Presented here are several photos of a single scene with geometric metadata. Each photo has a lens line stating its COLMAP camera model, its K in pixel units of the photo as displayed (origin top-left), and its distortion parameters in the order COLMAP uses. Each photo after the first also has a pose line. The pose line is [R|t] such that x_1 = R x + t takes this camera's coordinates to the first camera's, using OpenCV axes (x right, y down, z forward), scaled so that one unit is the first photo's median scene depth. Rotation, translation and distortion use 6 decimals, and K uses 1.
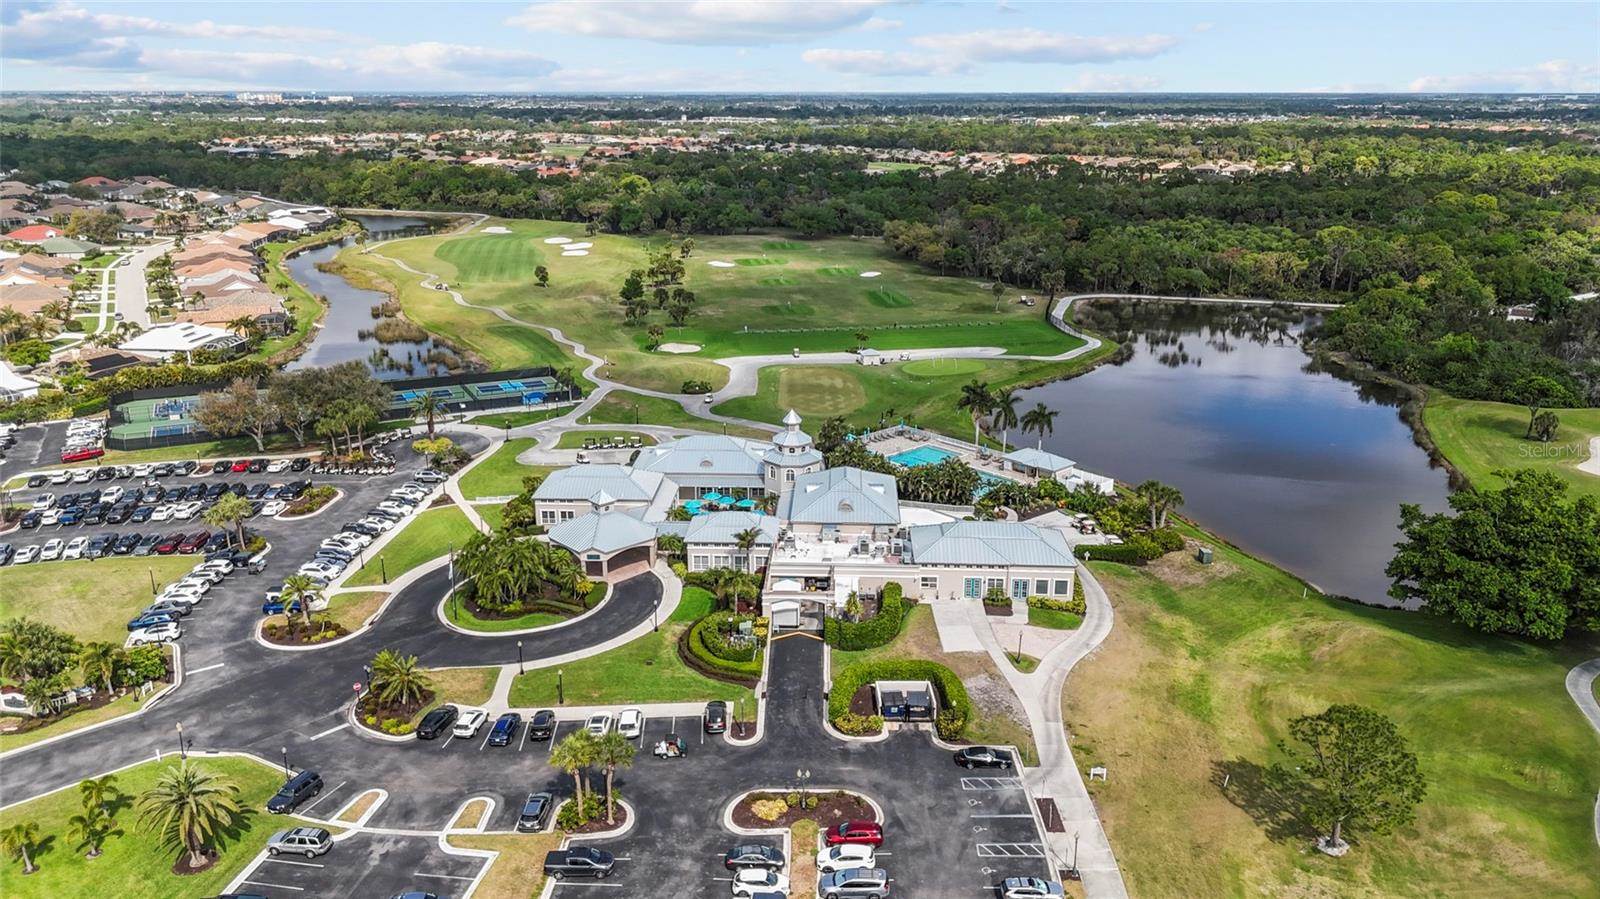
lens RADIAL K [[1184.1, 0, 800.0], [0, 1184.1, 449.5], [0, 0, 1]] dist [0.069173, -0.068527]
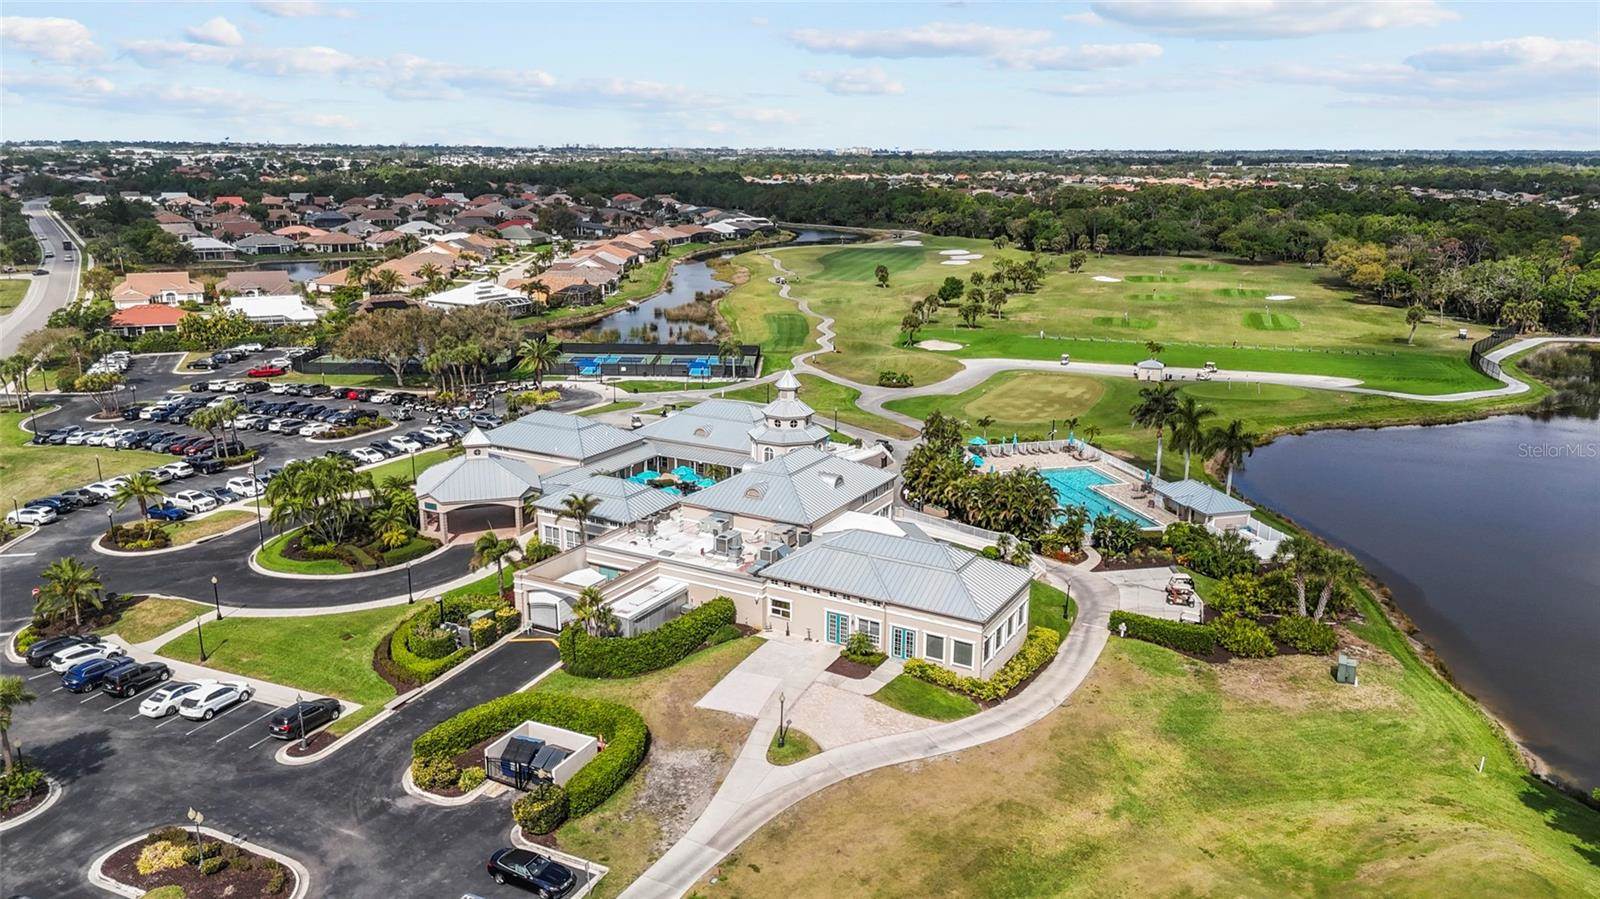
lens RADIAL K [[1184.1, 0, 800.0], [0, 1184.1, 449.5], [0, 0, 1]] dist [0.069173, -0.068527]
pose [[0.890239, 0.117477, -0.440084, 0.391266], [-0.138240, 0.990281, -0.015295, 0.031520], [0.434010, 0.074453, 0.897826, 0.390674]]
